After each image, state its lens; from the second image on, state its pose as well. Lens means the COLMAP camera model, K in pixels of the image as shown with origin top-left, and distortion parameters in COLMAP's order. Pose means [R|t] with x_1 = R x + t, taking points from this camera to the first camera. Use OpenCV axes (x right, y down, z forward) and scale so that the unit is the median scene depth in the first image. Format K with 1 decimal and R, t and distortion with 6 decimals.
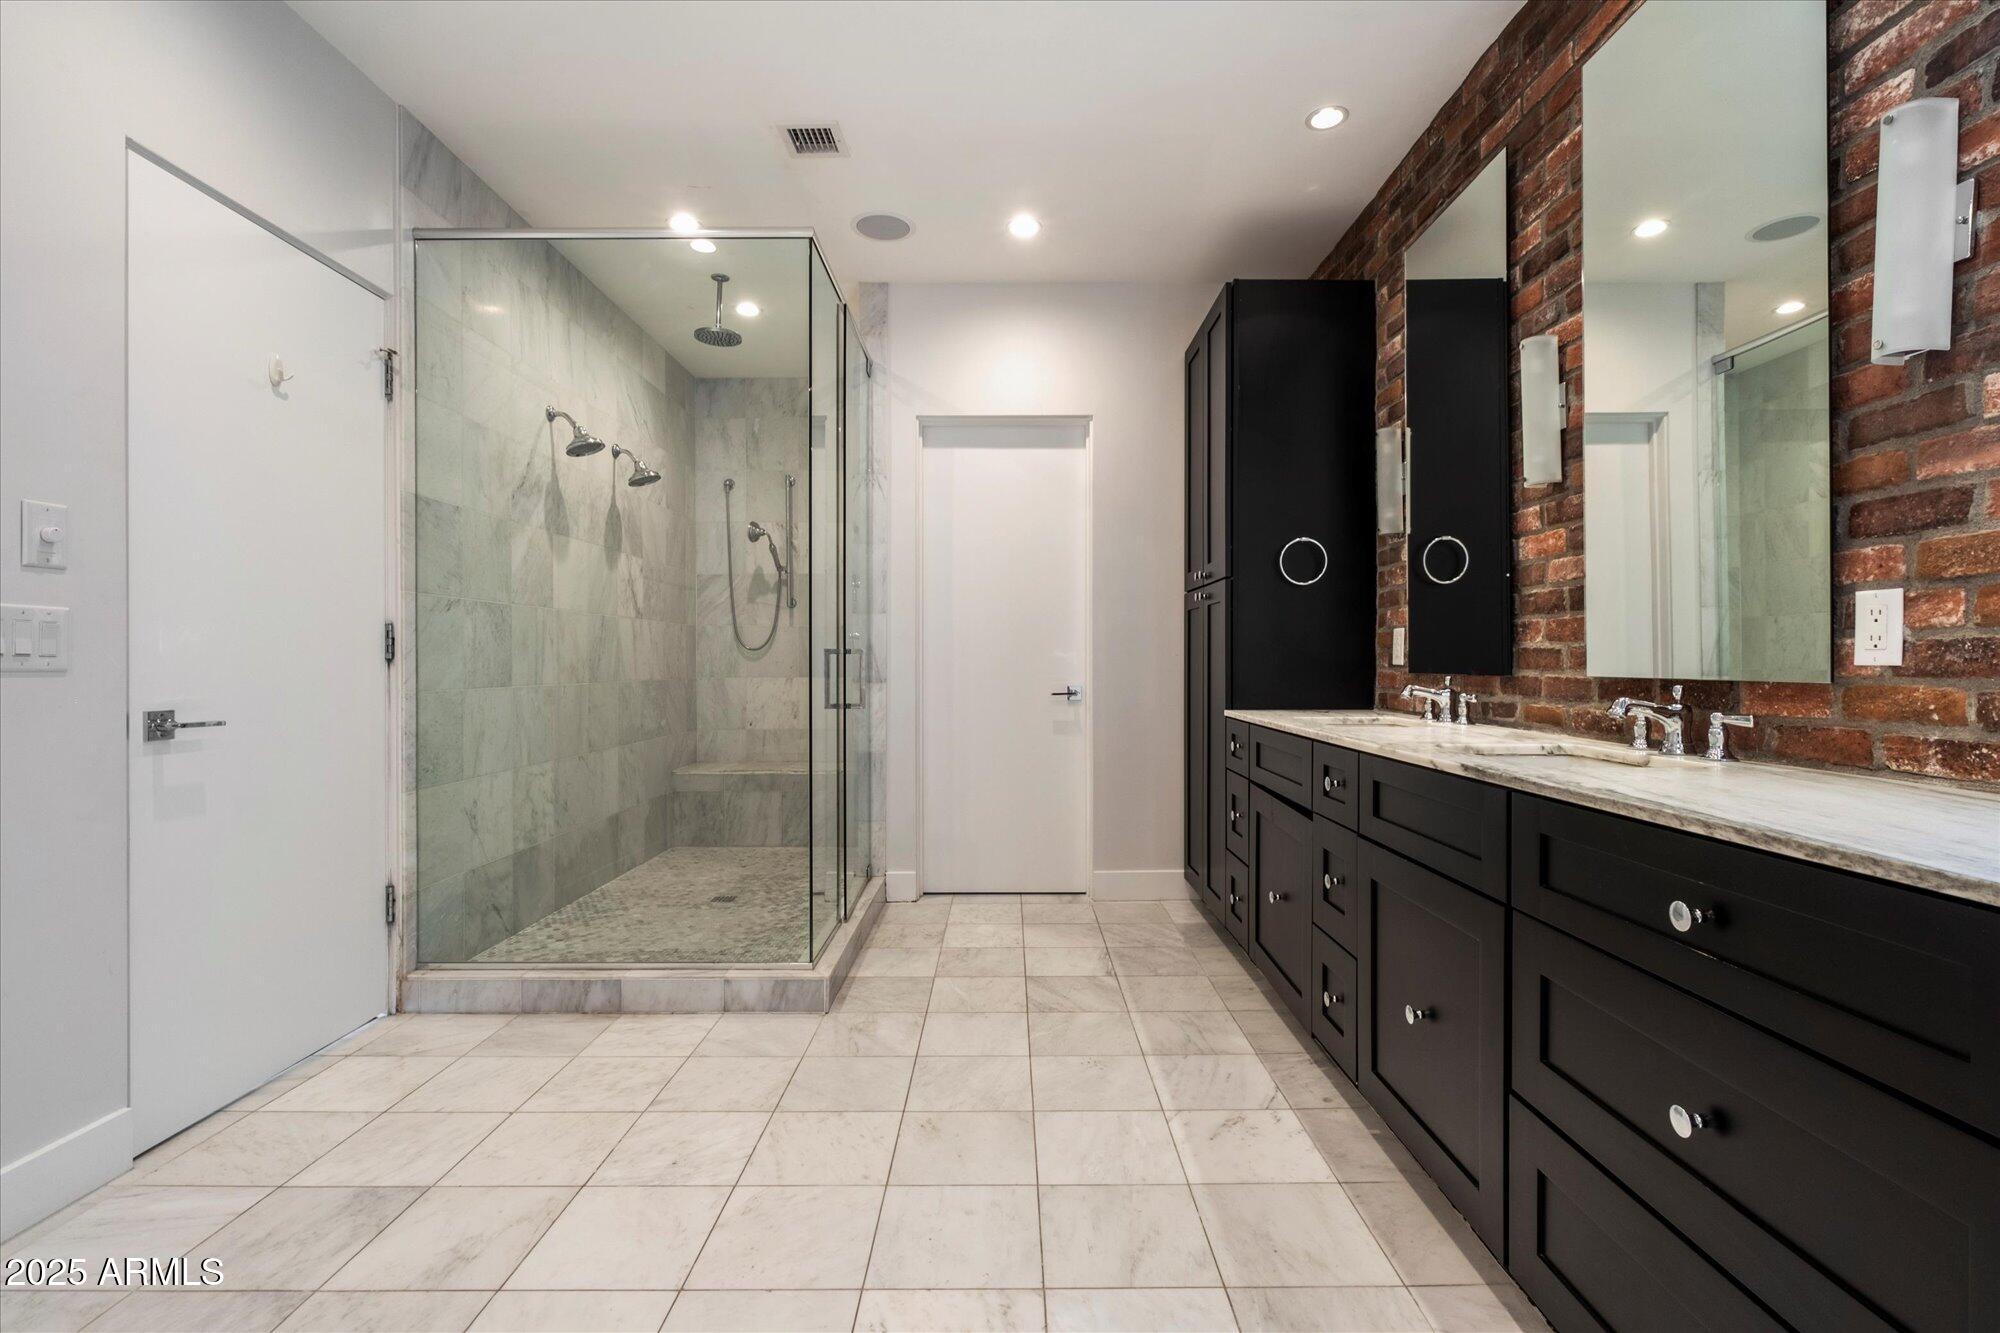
lens RADIAL K [[900.7, 0, 1001.9], [0, 900.7, 661.9], [0, 0, 1]] dist [-0.002246, -0.000106]
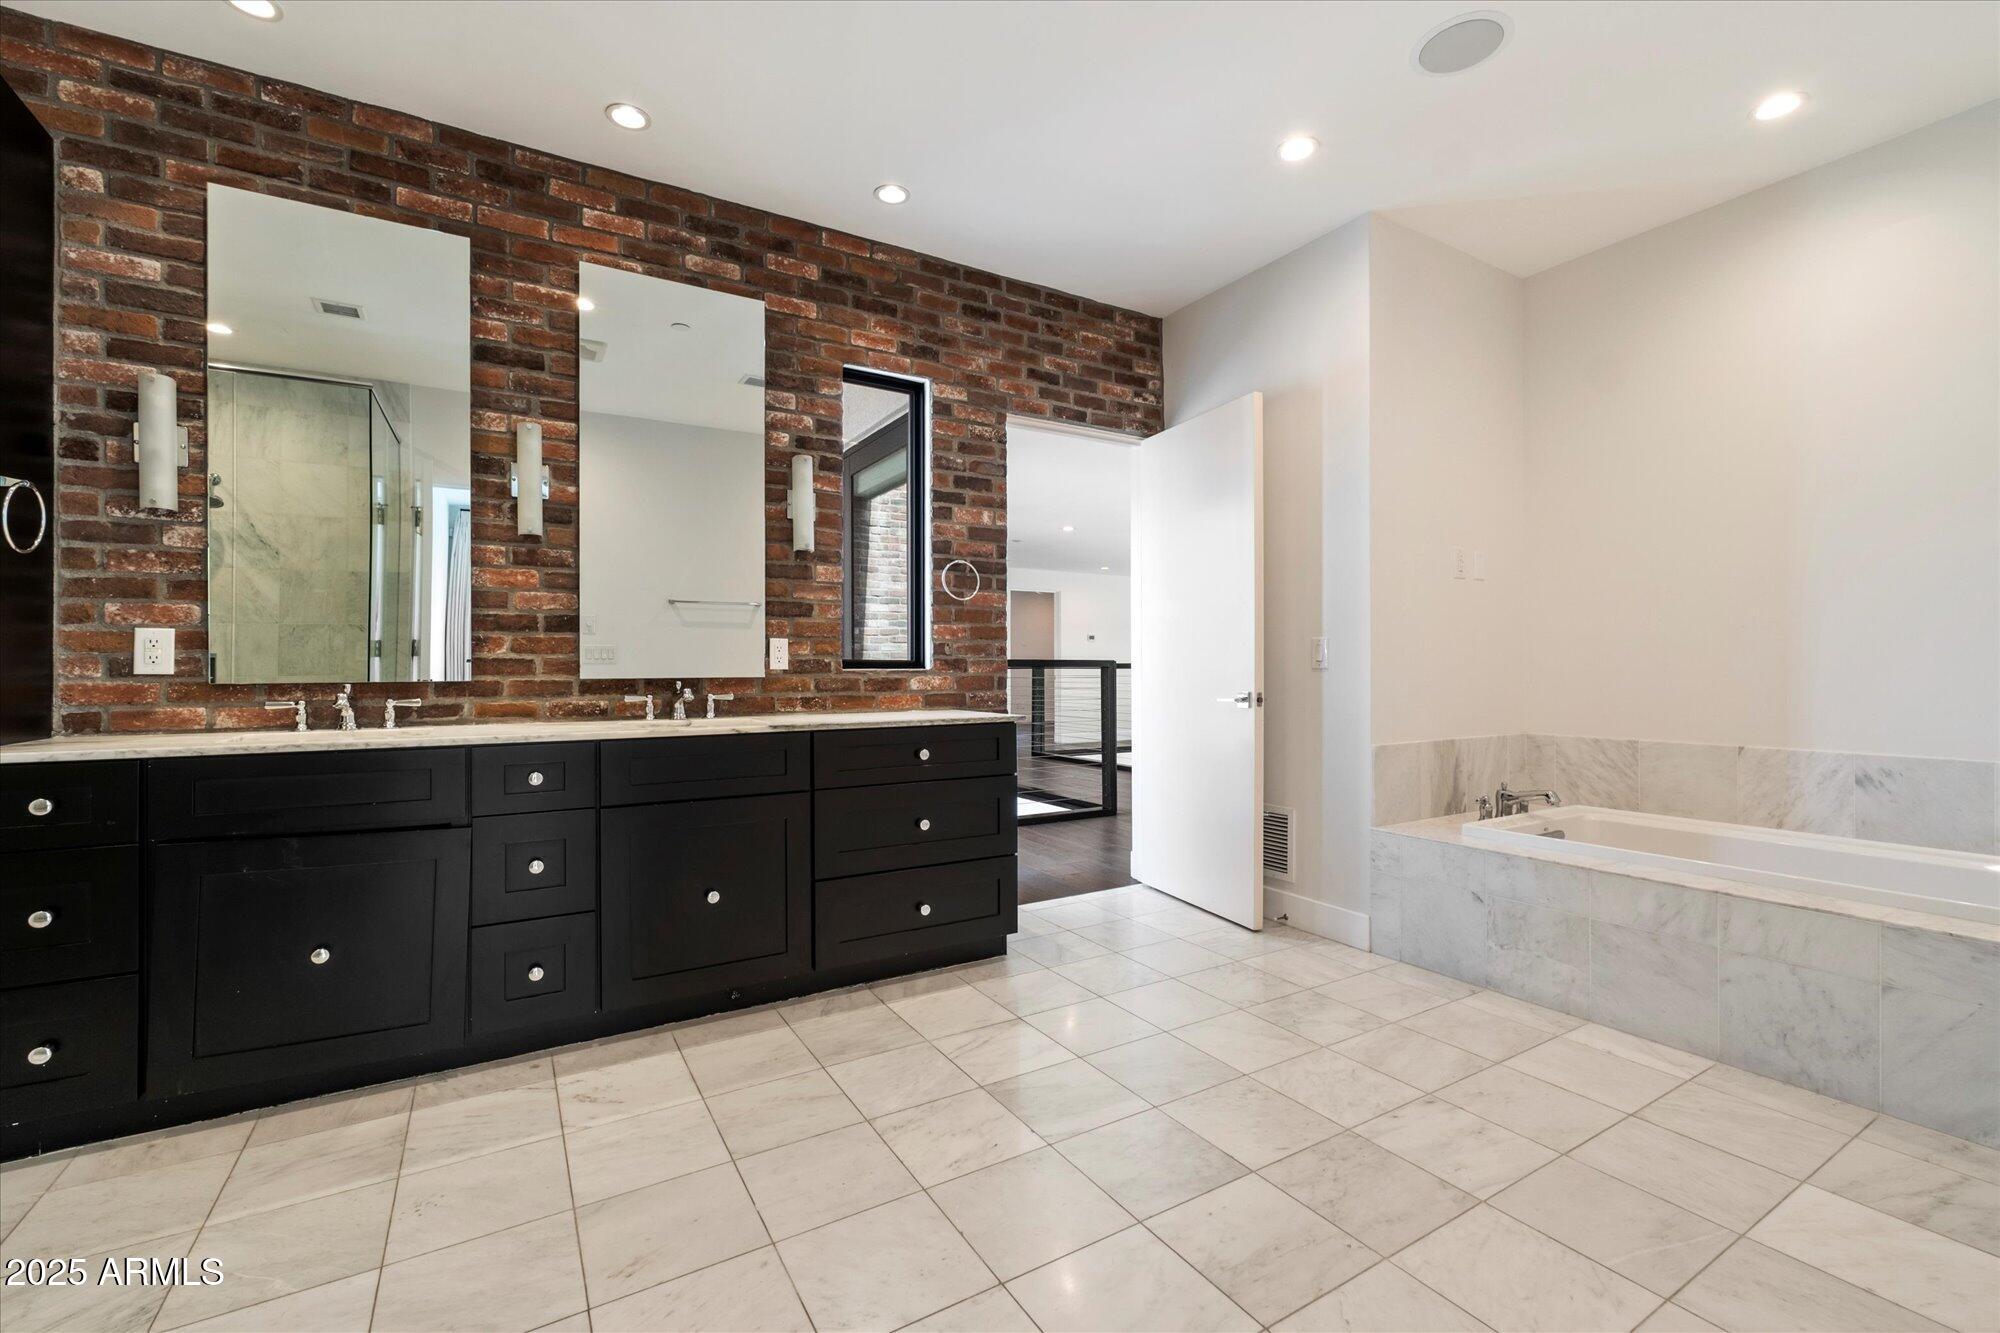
lens RADIAL K [[863.9, 0, 1005.1], [0, 863.9, 661.6], [0, 0, 1]] dist [0.002387, 0.000437]
pose [[-0.514208, 0.004230, 0.857655, -0.922781], [0.001972, 0.999991, -0.003750, -0.004826], [-0.857663, -0.000237, -0.514211, 1.144700]]
